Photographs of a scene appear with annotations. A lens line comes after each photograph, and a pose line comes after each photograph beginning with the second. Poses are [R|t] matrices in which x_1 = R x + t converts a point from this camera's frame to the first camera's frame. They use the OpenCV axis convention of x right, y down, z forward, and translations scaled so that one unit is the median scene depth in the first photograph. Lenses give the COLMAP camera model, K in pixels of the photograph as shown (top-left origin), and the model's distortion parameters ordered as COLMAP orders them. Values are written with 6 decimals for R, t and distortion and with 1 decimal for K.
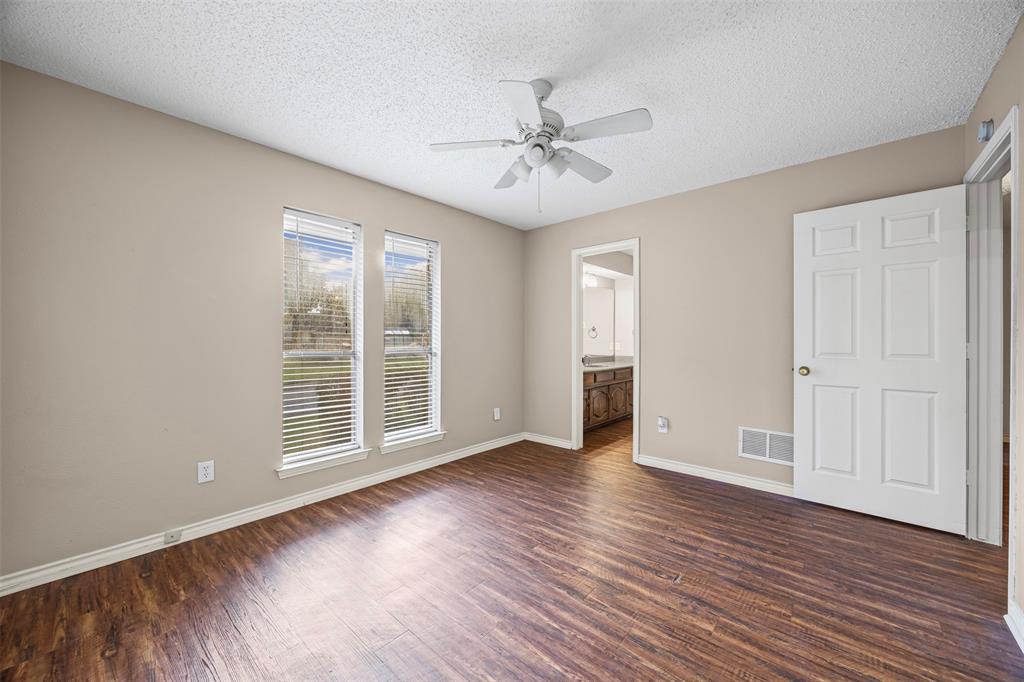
lens RADIAL K [[388.8, 0, 504.7], [0, 388.8, 339.2], [0, 0, 1]] dist [-0.004126, -0.001270]
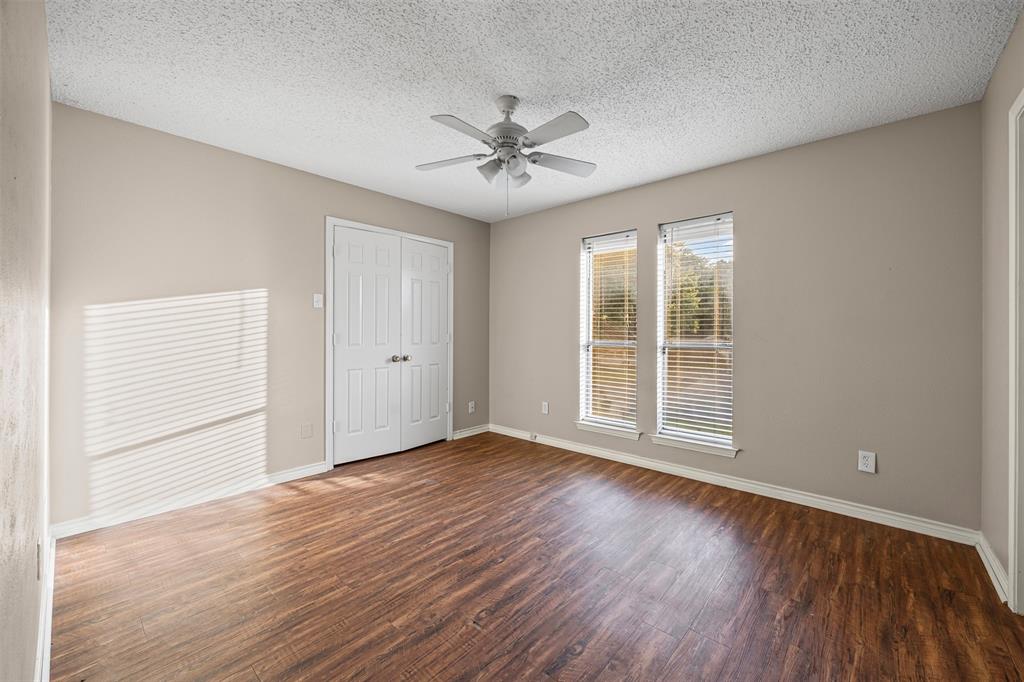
lens RADIAL K [[388.8, 0, 508.2], [0, 388.8, 333.3], [0, 0, 1]] dist [-0.004126, -0.001270]
pose [[0.004851, 0.002711, -0.999985, 1.362228], [-0.002910, 0.999992, 0.002697, 0.002446], [0.999984, 0.002896, 0.004858, 1.148412]]
